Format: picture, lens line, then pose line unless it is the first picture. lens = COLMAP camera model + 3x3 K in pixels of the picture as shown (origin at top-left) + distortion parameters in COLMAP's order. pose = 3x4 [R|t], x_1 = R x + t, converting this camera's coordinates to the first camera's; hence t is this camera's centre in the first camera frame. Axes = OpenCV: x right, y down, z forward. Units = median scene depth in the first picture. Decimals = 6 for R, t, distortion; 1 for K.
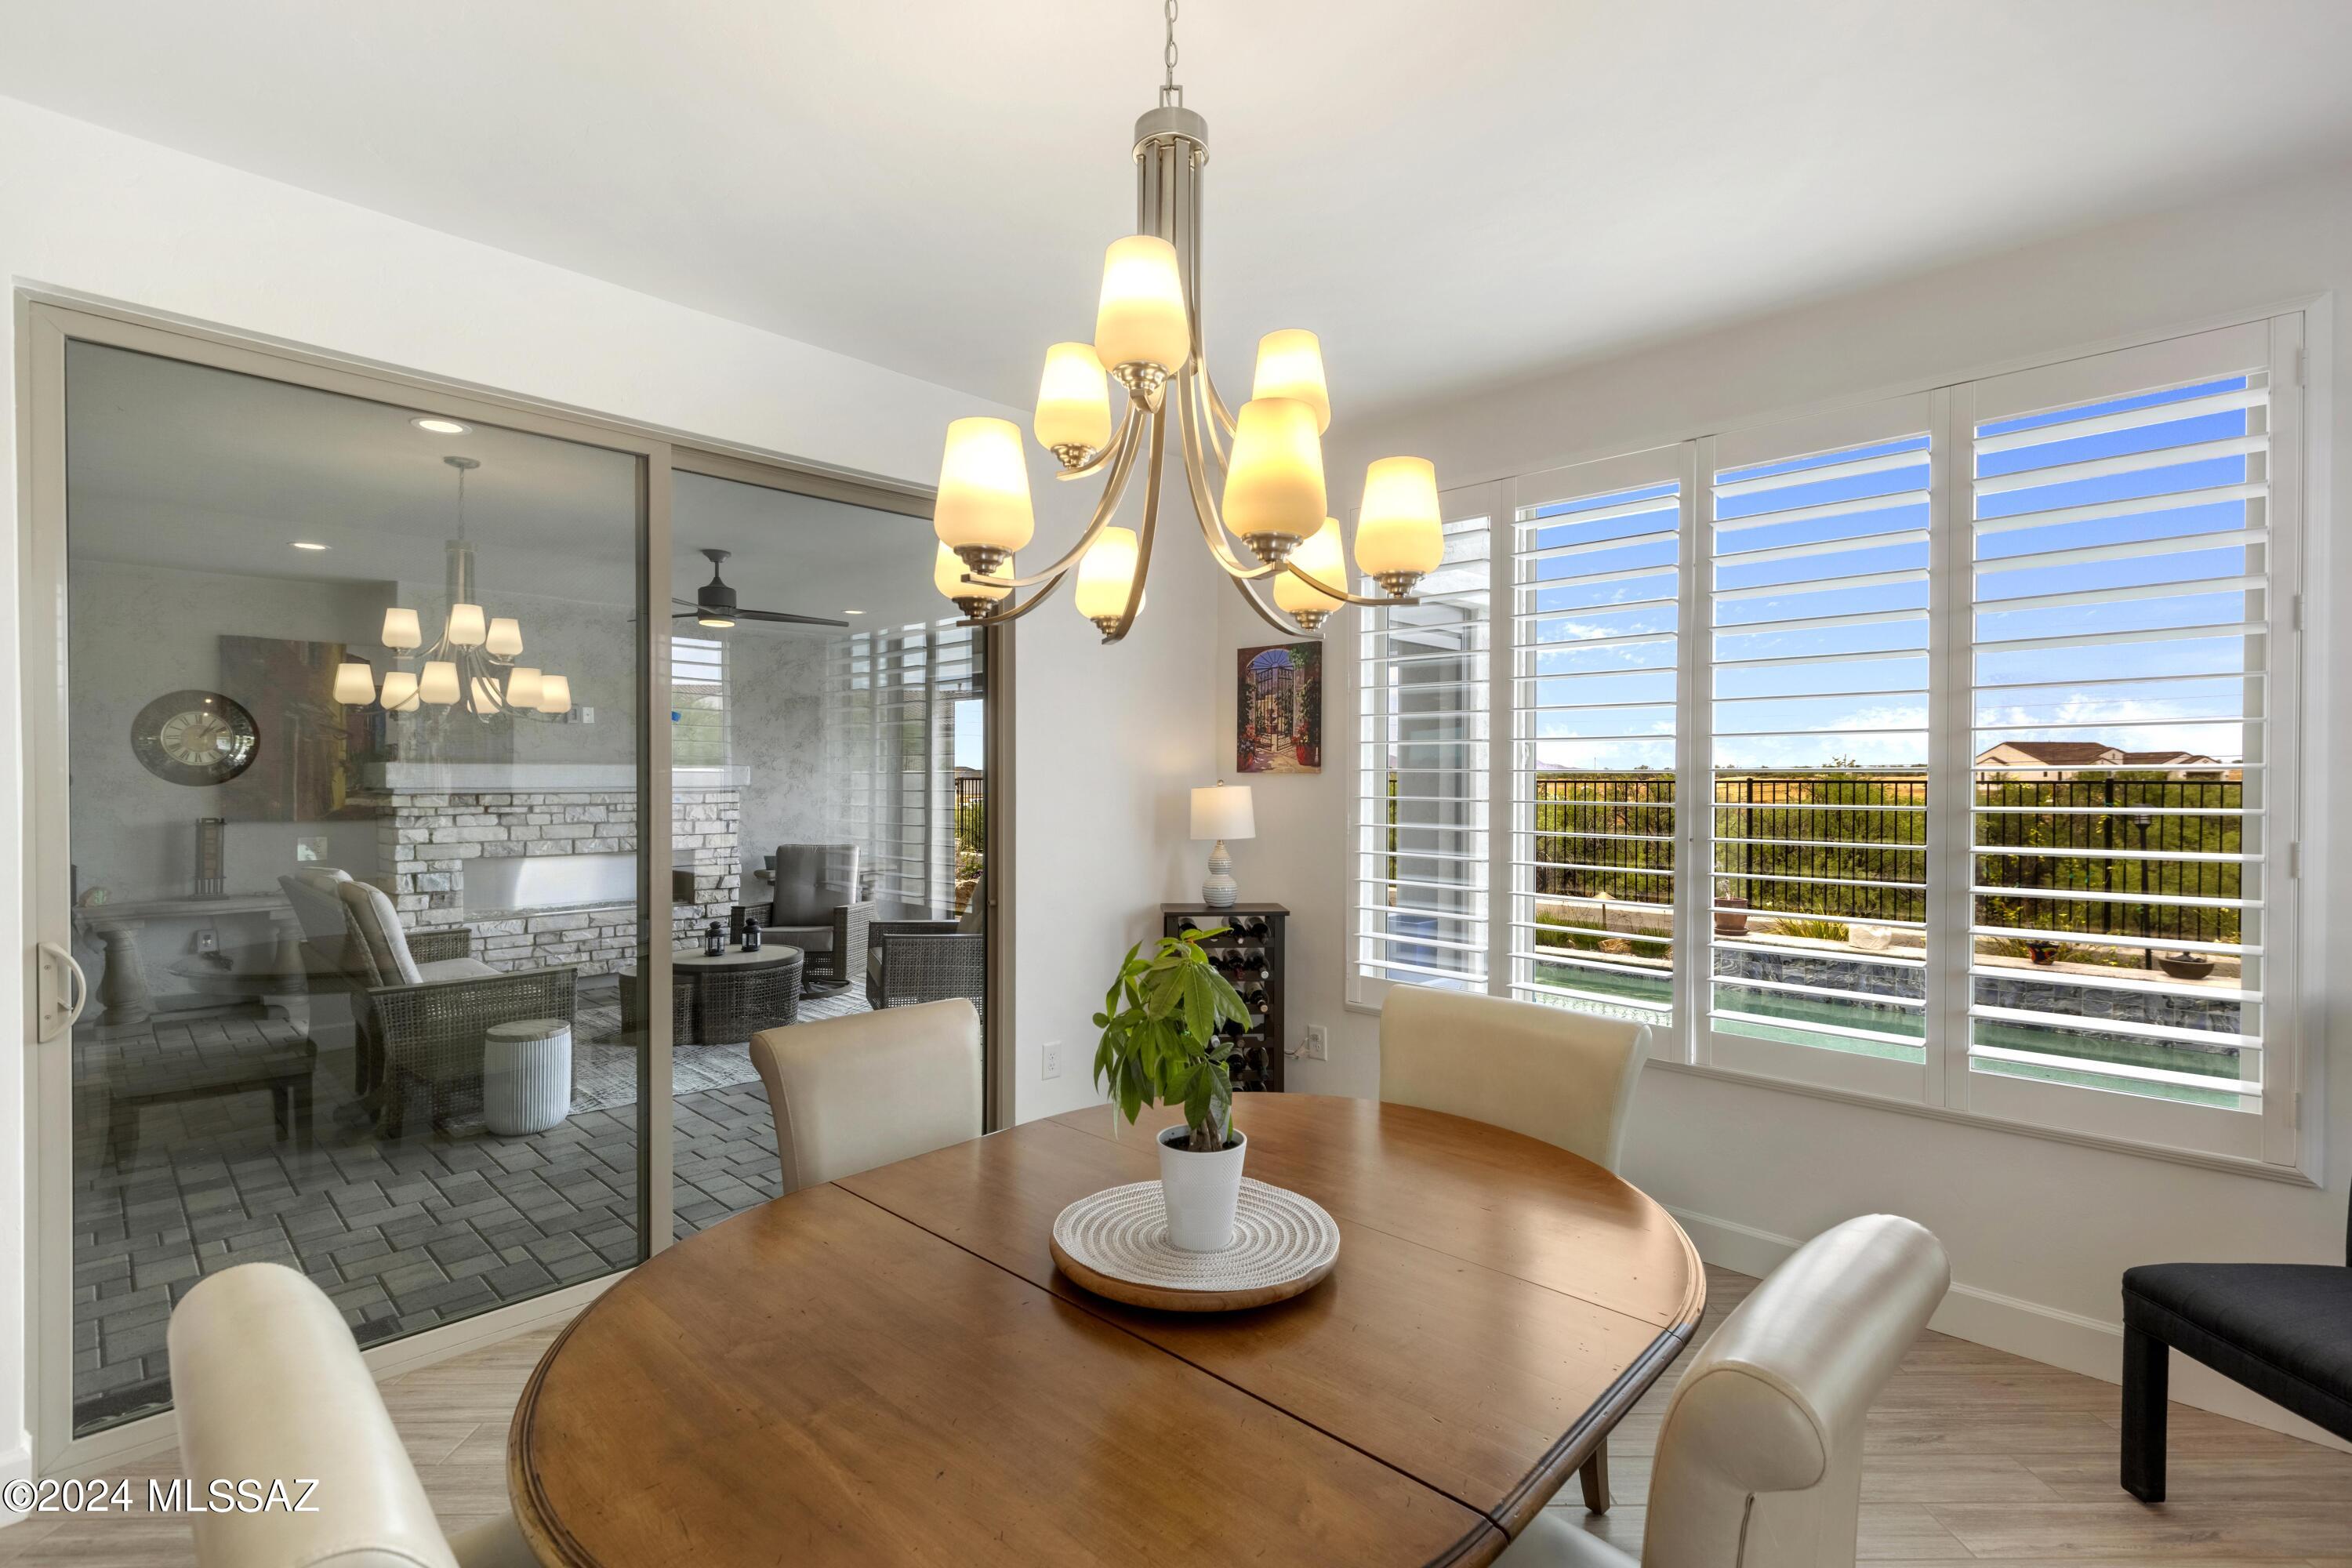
lens RADIAL K [[1080.7, 0, 1184.7], [0, 1080.7, 782.4], [0, 0, 1]] dist [0.001897, 0.002996]
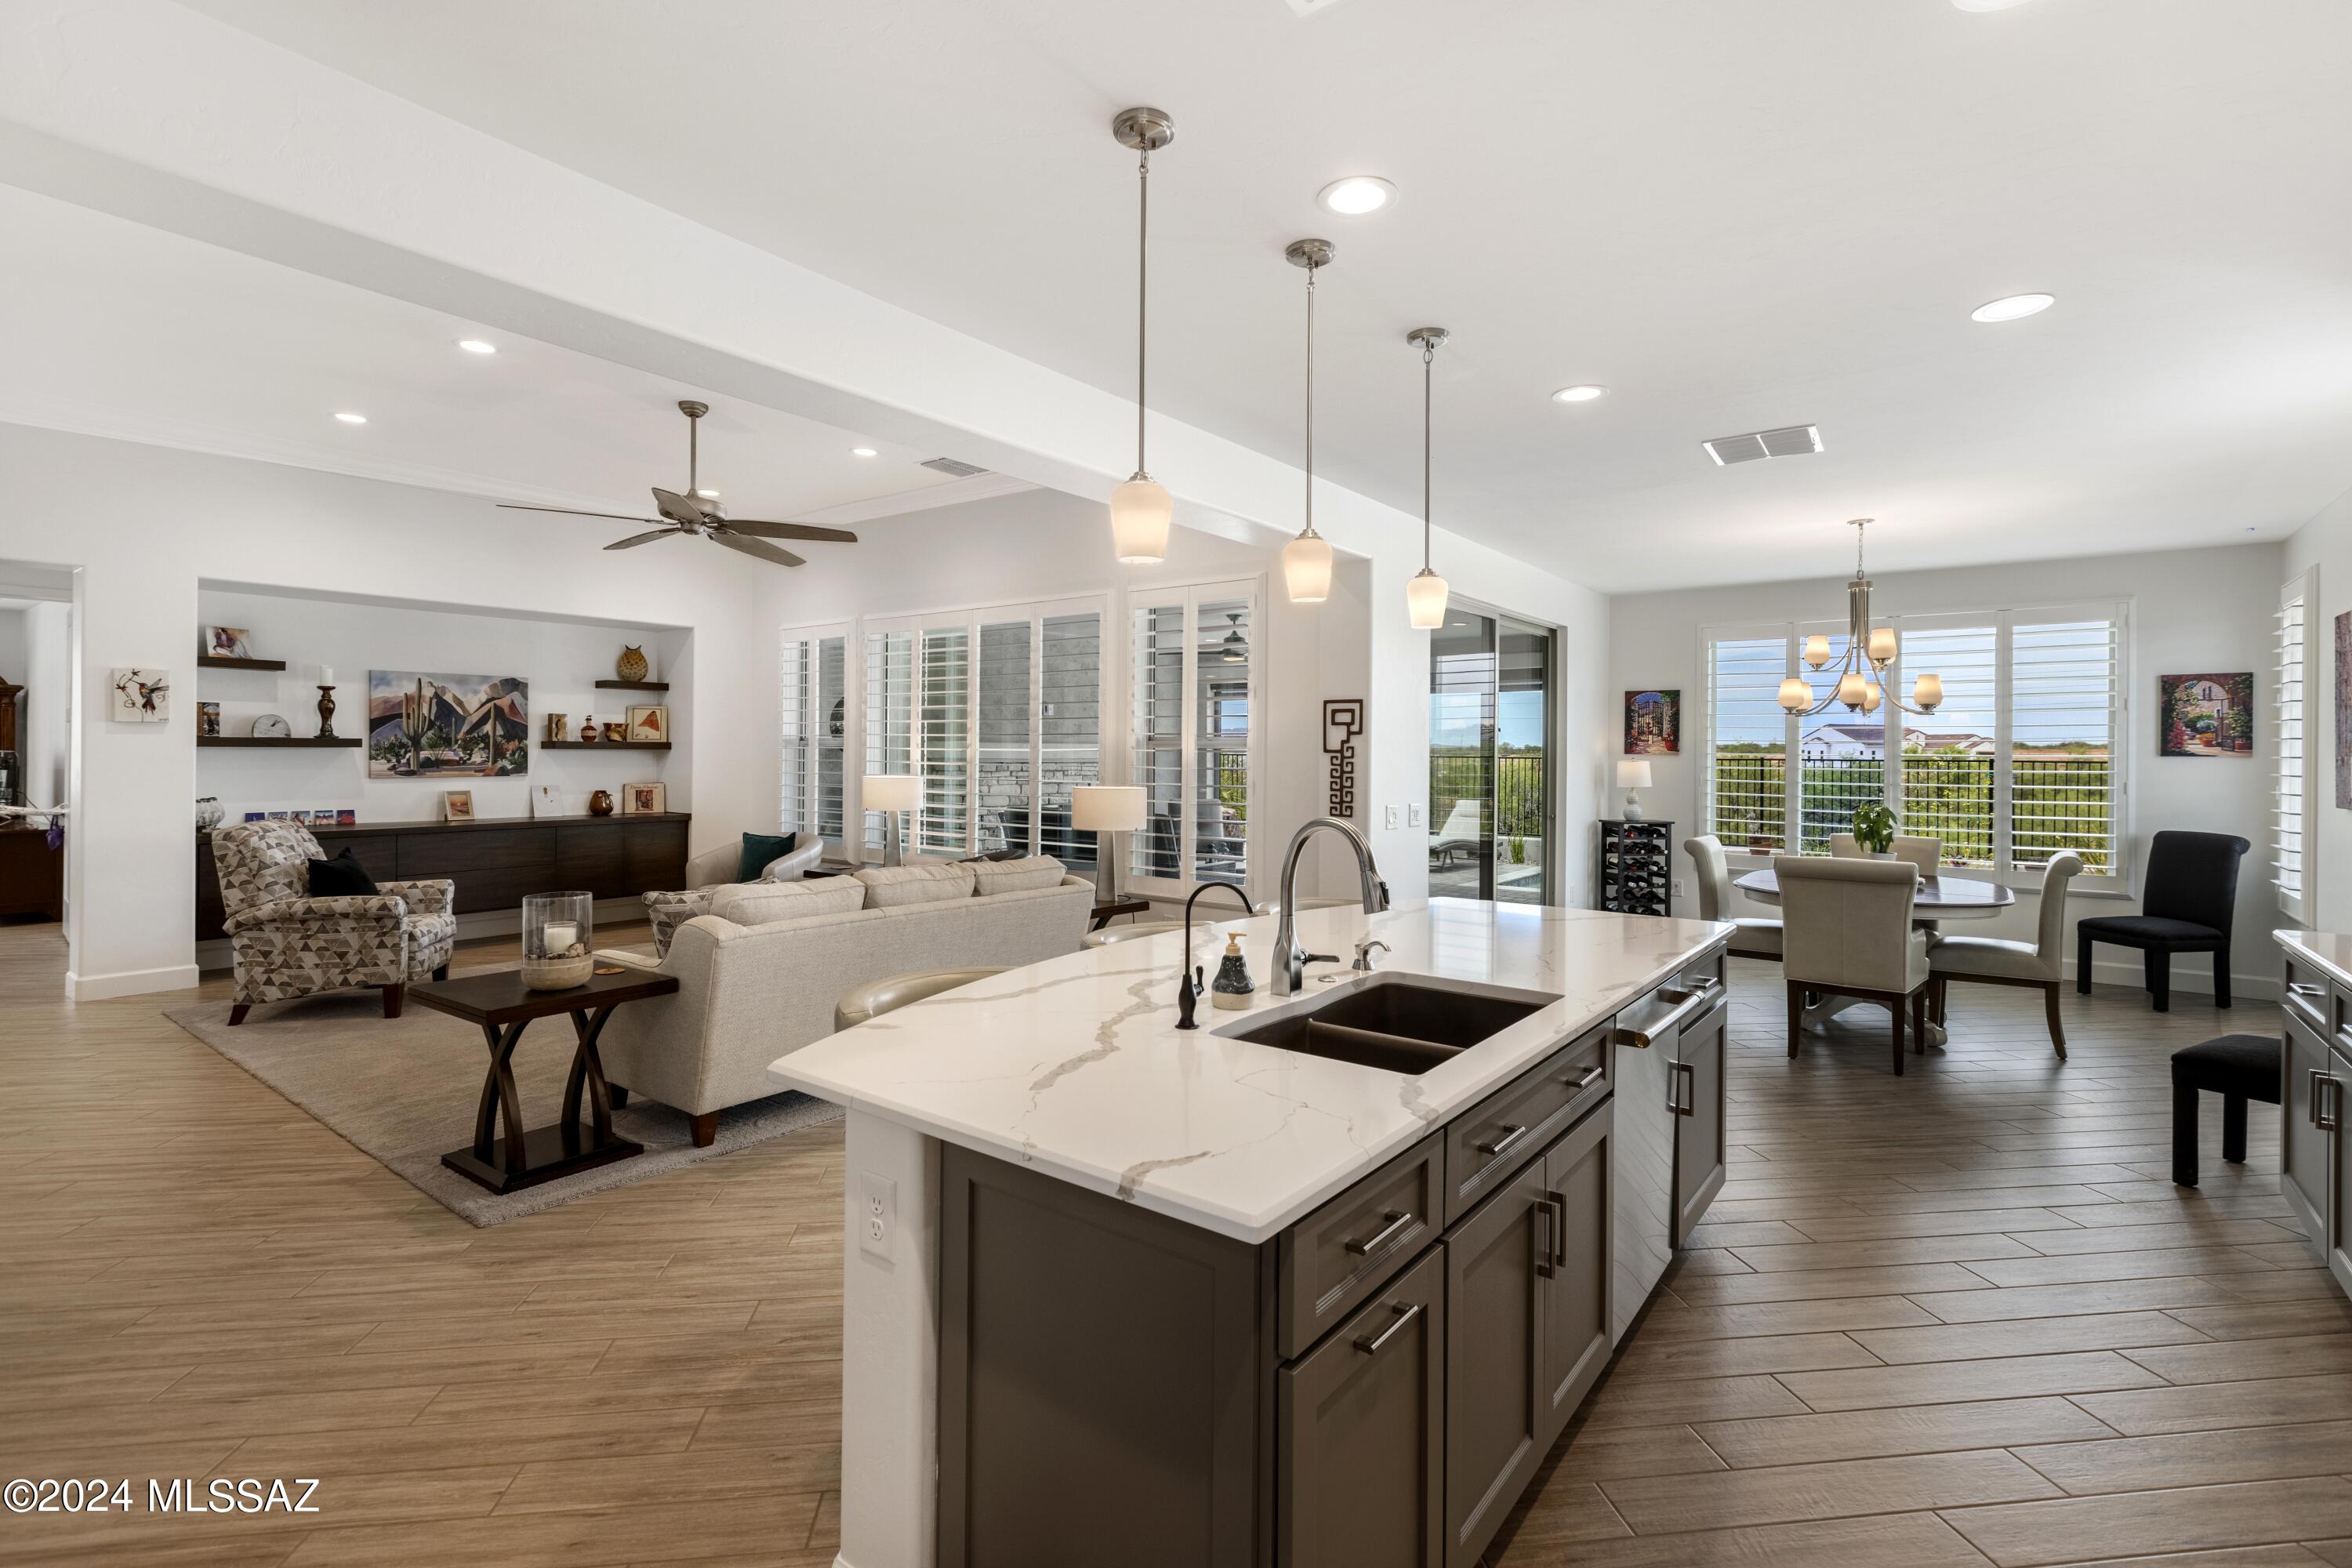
lens RADIAL K [[1080.7, 0, 1177.6], [0, 1080.7, 749.6], [0, 0, 1]] dist [0.001897, 0.002996]
pose [[0.992454, 0.006132, 0.122467, -1.028467], [-0.005323, 0.999962, -0.006930, 0.000556], [-0.122504, 0.006226, 0.992448, -0.872047]]
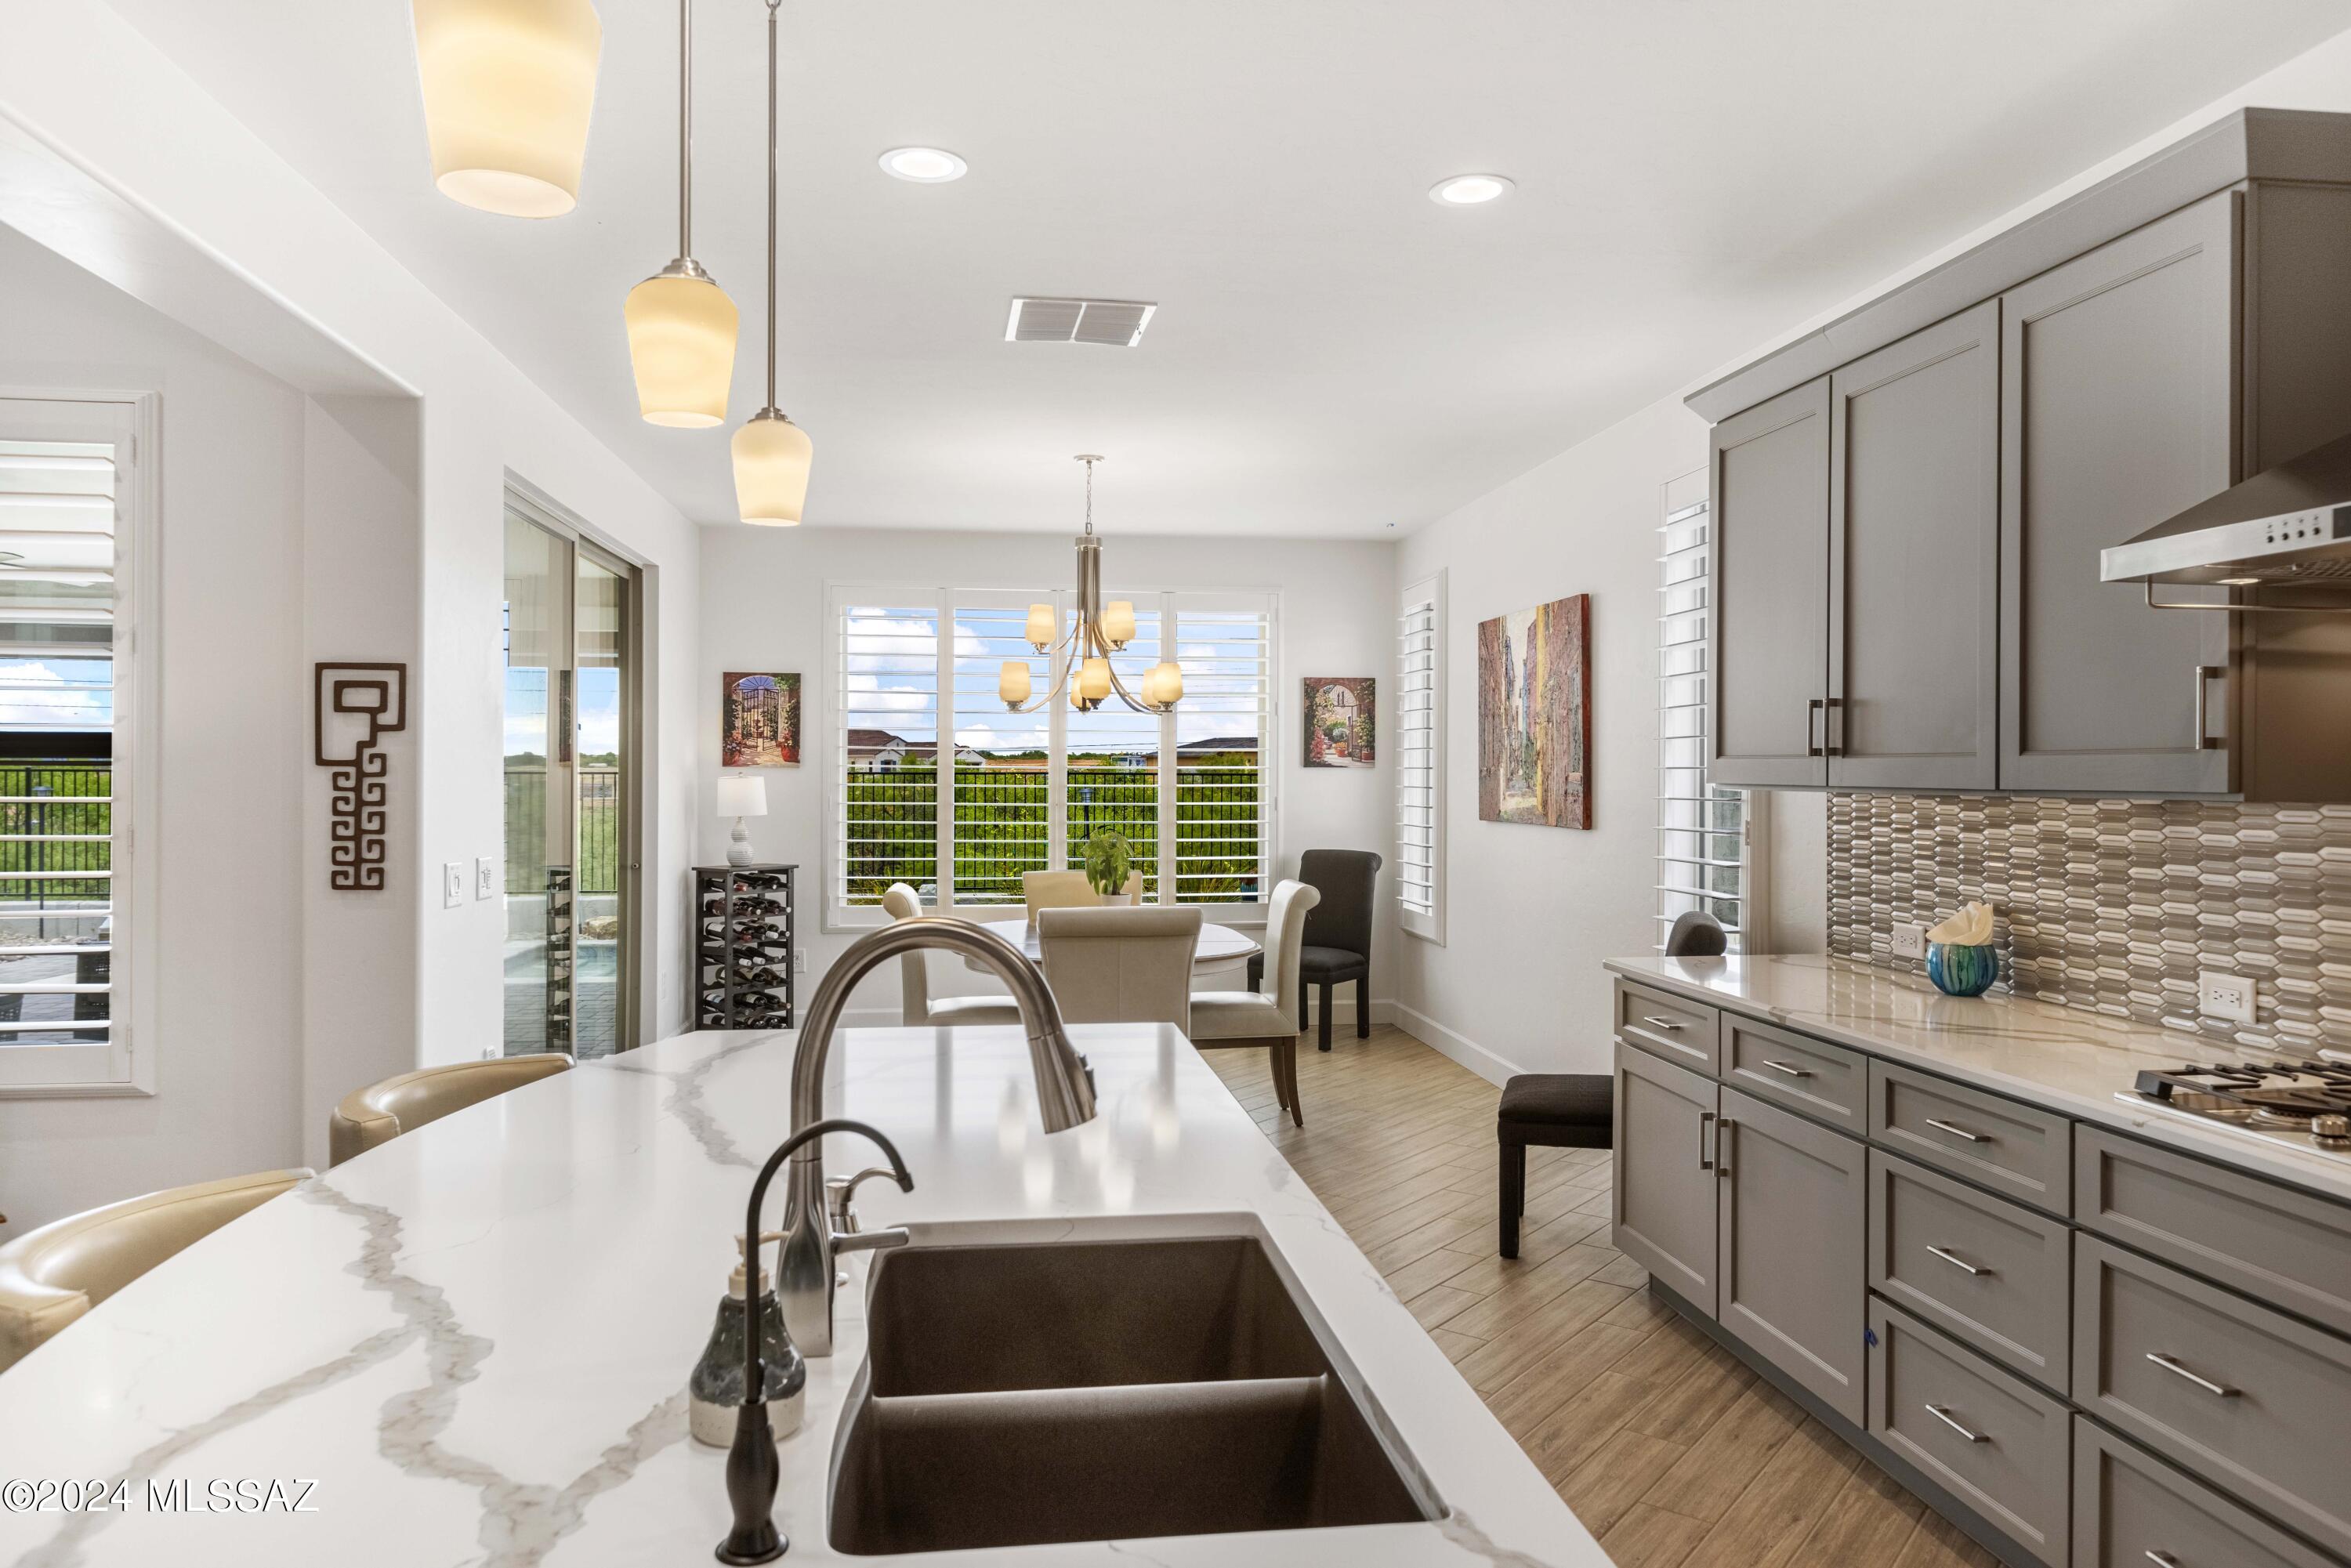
lens RADIAL K [[1537.2, 0, 1177.6], [0, 1537.2, 769.8], [0, 0, 1]] dist [0.001120, 0.001434]
pose [[0.616885, 0.001121, 0.787052, -1.110480], [0.001688, 0.999995, -0.002748, 0.000430], [-0.787051, 0.003024, 0.616880, -0.596657]]
